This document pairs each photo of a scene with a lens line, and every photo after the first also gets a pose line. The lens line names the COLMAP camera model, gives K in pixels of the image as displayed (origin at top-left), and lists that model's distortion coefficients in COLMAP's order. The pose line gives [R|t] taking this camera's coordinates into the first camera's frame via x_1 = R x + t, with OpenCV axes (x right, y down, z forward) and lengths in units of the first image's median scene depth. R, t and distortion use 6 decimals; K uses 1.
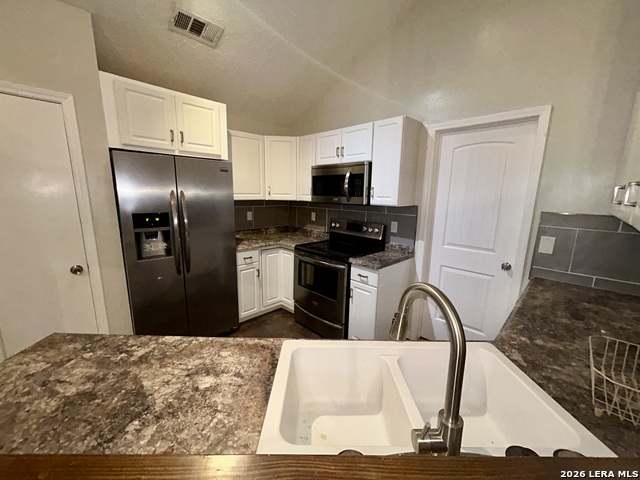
lens RADIAL K [[259.7, 0, 321.7], [0, 259.7, 241.0], [0, 0, 1]] dist [-0.001010, 0.001035]
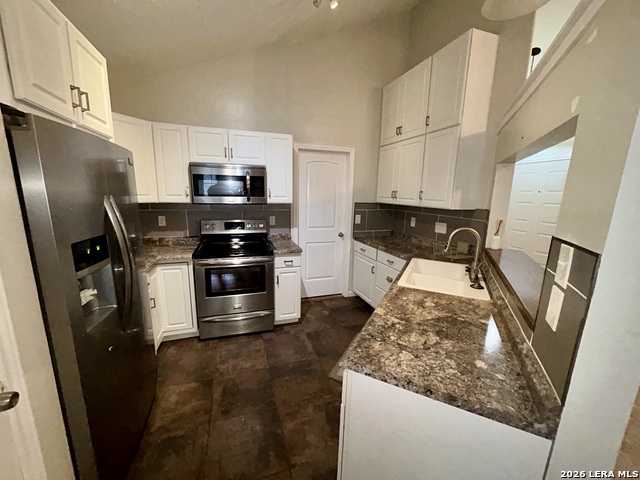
lens RADIAL K [[259.7, 0, 321.0], [0, 259.7, 240.4], [0, 0, 1]] dist [-0.001010, 0.001035]
pose [[0.442281, -0.175344, 0.879569, -1.070290], [0.151529, 0.981213, 0.119413, -0.110138], [-0.883983, 0.080466, 0.460542, 0.365676]]
